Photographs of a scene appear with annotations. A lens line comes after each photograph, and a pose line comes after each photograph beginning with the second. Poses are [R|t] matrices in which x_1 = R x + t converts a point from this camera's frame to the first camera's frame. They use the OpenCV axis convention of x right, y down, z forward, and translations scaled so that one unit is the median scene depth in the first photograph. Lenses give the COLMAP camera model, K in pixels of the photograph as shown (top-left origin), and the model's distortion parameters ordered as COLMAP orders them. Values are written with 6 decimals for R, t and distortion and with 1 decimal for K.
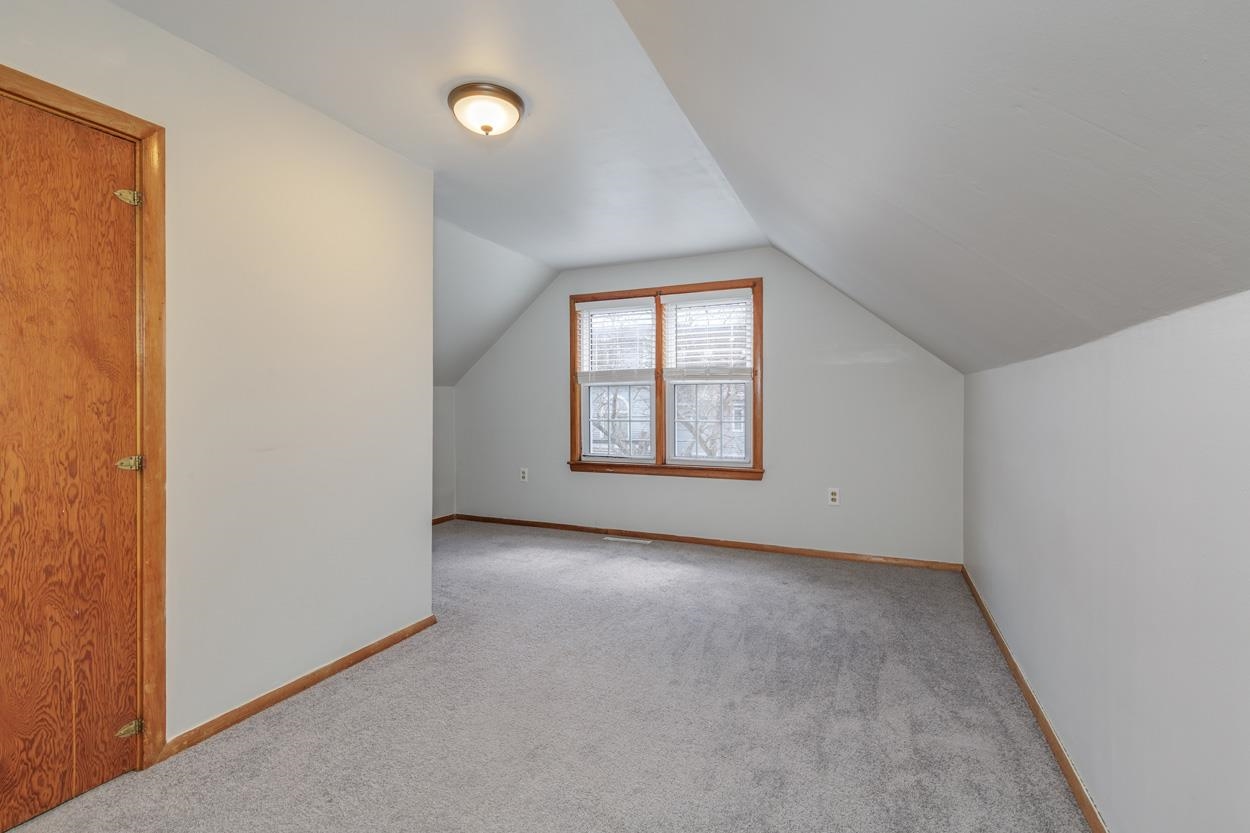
lens RADIAL K [[562.1, 0, 625.0], [0, 562.1, 416.5], [0, 0, 1]] dist [0.005067, 0.000348]
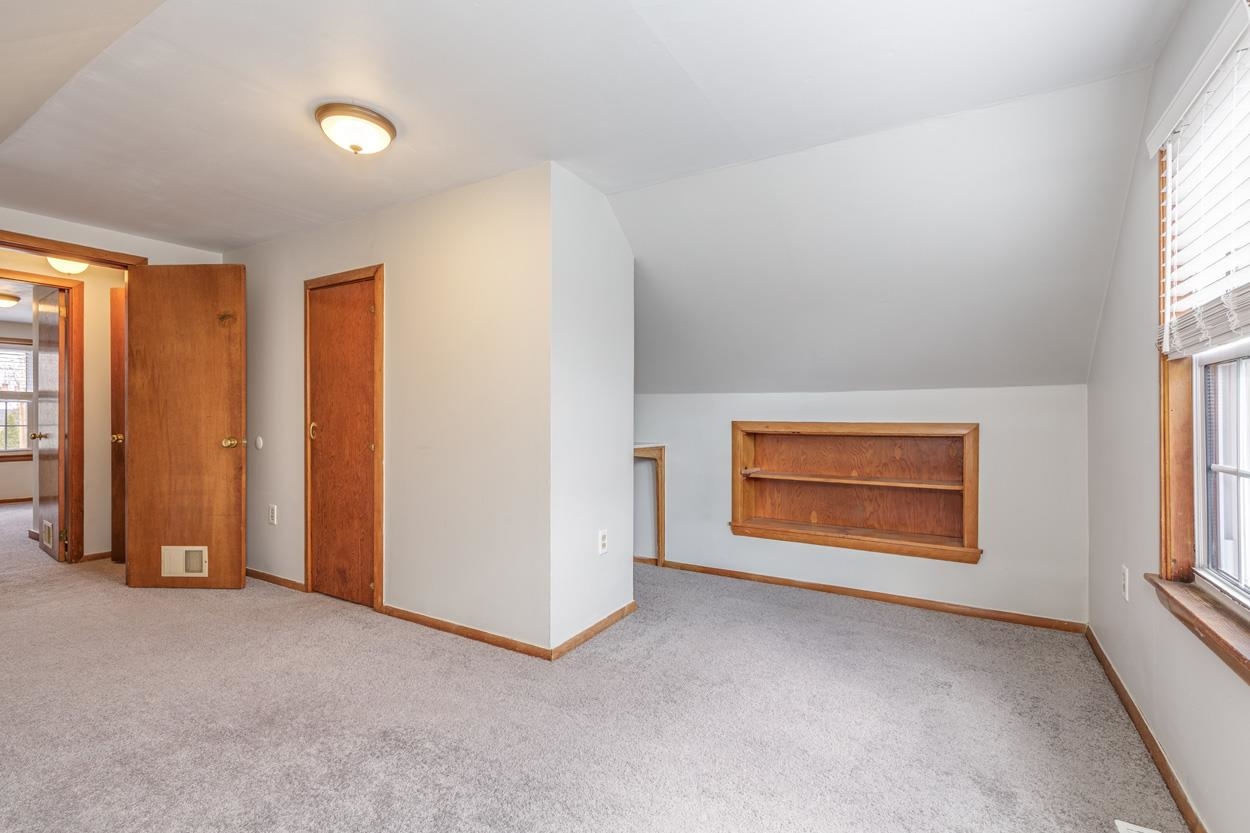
lens RADIAL K [[562.1, 0, 625.0], [0, 562.1, 416.5], [0, 0, 1]] dist [0.005067, 0.000348]
pose [[-0.135000, -0.002041, -0.990844, 0.841936], [-0.014107, 0.999900, -0.000137, -0.030843], [0.990745, 0.013959, -0.135015, 1.961647]]
